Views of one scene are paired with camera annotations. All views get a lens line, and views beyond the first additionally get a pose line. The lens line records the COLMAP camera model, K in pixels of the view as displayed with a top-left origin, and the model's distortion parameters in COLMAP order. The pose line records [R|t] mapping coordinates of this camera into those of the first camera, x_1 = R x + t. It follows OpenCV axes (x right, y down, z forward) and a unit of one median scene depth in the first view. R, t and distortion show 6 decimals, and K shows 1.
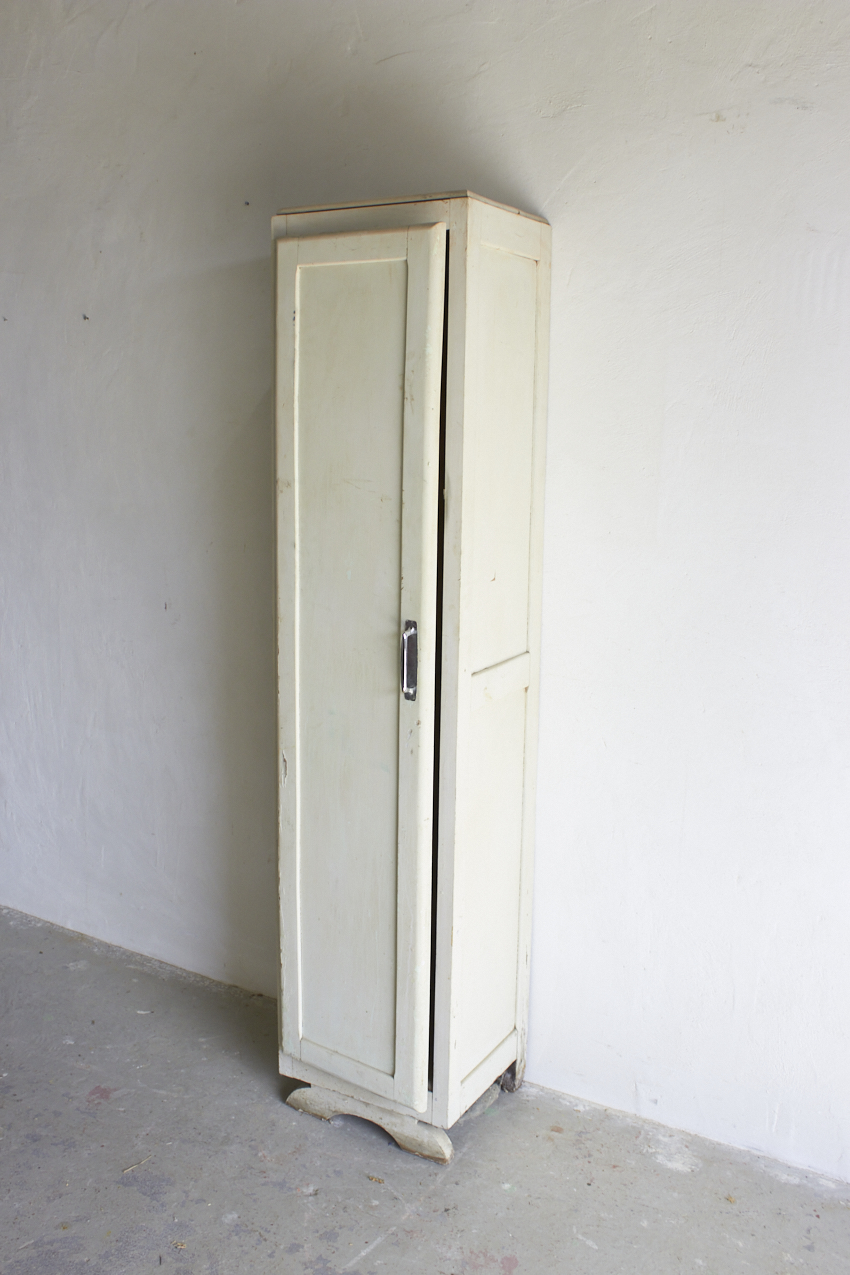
lens RADIAL K [[1180.3, 0, 424.3], [0, 1180.3, 638.8], [0, 0, 1]] dist [-0.069606, 0.000000]
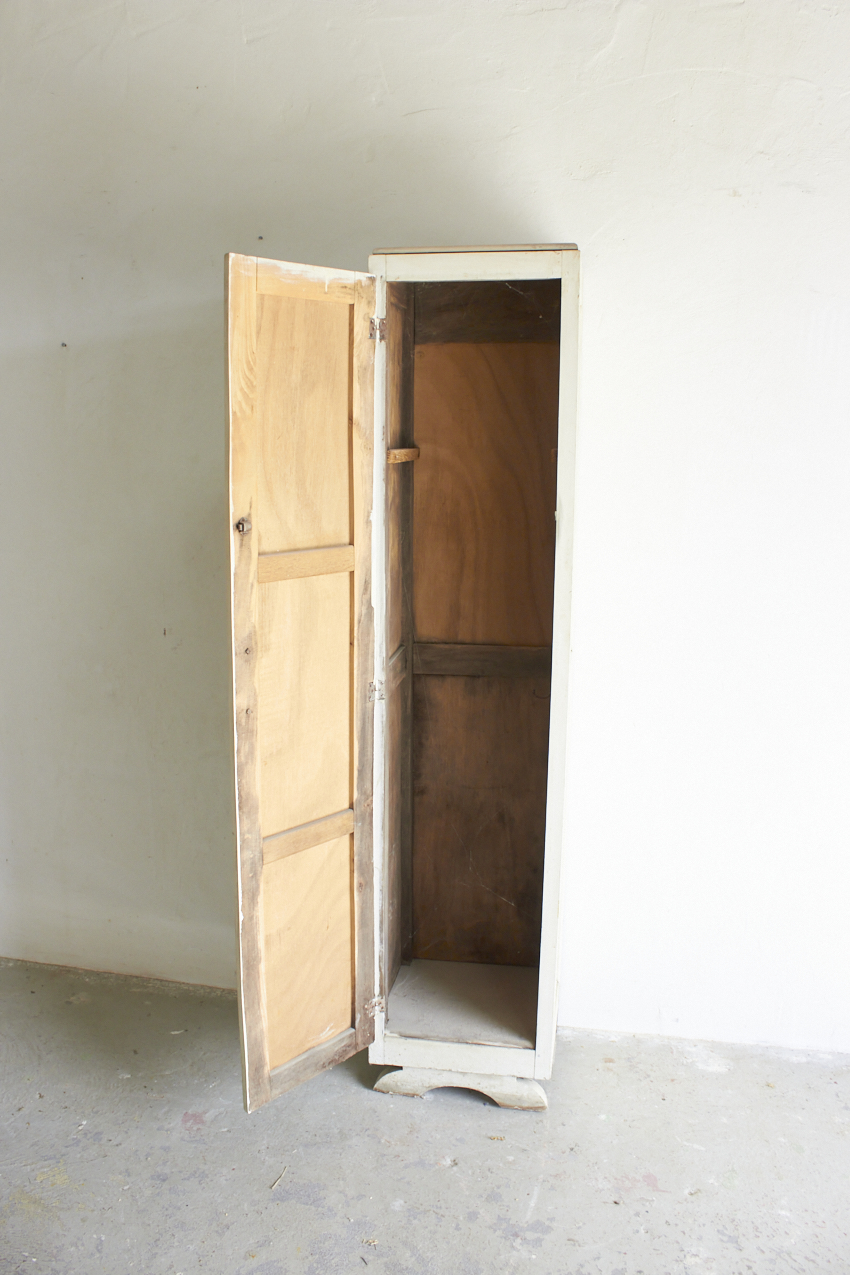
lens RADIAL K [[1059.7, 0, 423.5], [0, 1059.7, 636.3], [0, 0, 1]] dist [-0.127064, 0.091849]
pose [[0.939441, -0.072713, 0.334908, -0.400074], [0.069245, 0.997350, 0.022302, -0.036581], [-0.335643, 0.002239, 0.941987, 0.098331]]
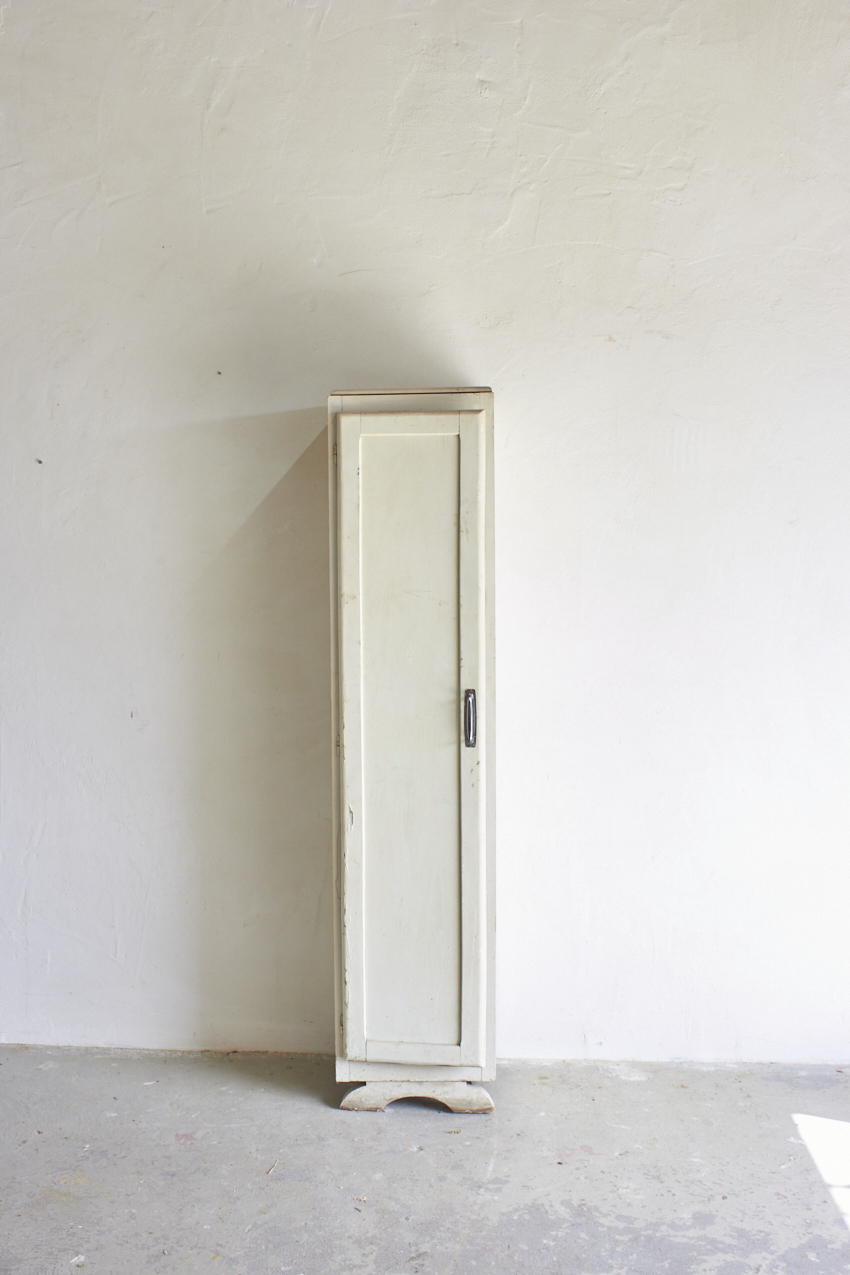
lens RADIAL K [[1344.9, 0, 426.1], [0, 1344.9, 637.2], [0, 0, 1]] dist [-0.068921, 0.000000]
pose [[0.887528, -0.058705, 0.456999, -0.703653], [0.106614, 0.991098, -0.079737, 0.040350], [-0.448250, 0.119492, 0.885886, -0.346315]]
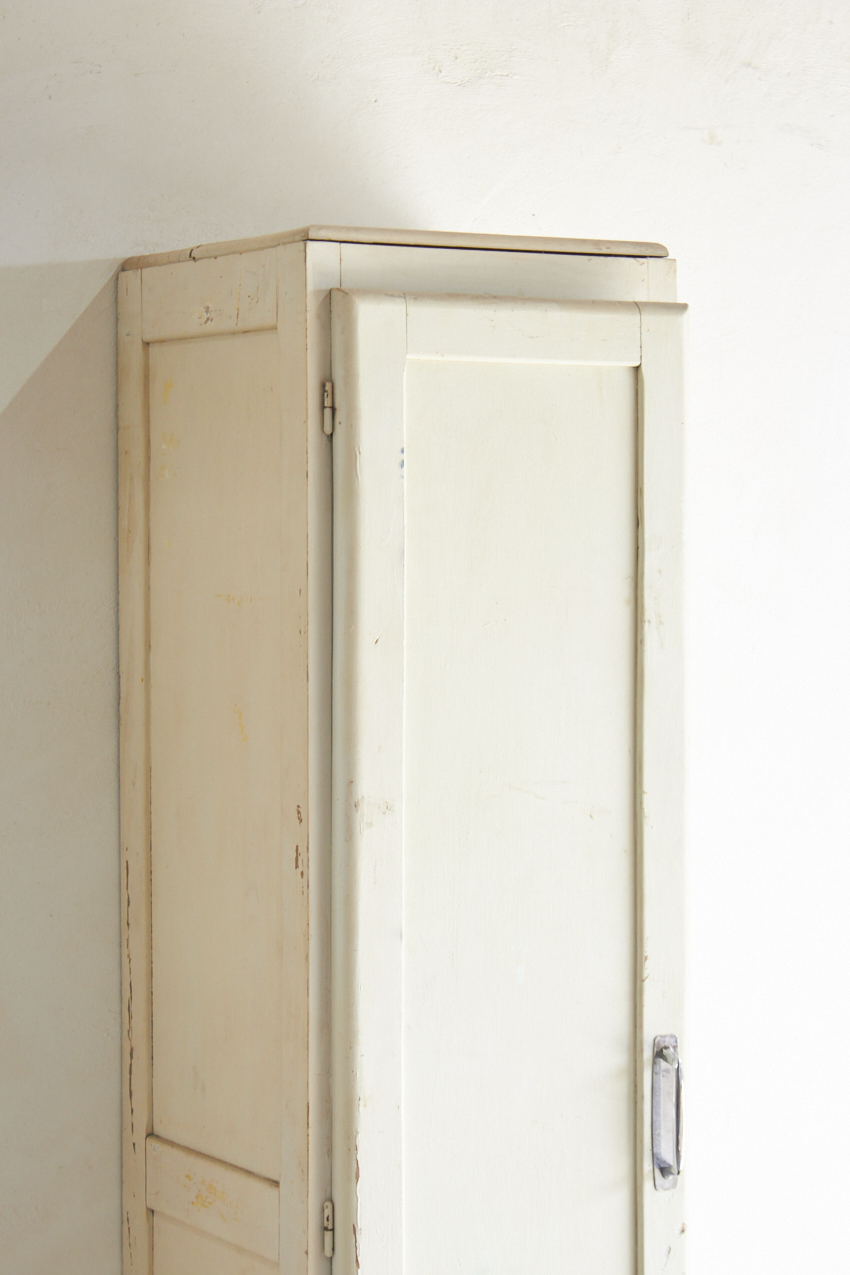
lens RADIAL K [[2822.8, 0, 426.1], [0, 2822.8, 675.3], [0, 0, 1]] dist [0.077226, 0.000000]
pose [[0.471339, -0.062222, 0.879754, -1.054726], [0.173646, 0.984530, -0.023401, -0.147867], [-0.864689, 0.163796, 0.474852, 0.425460]]
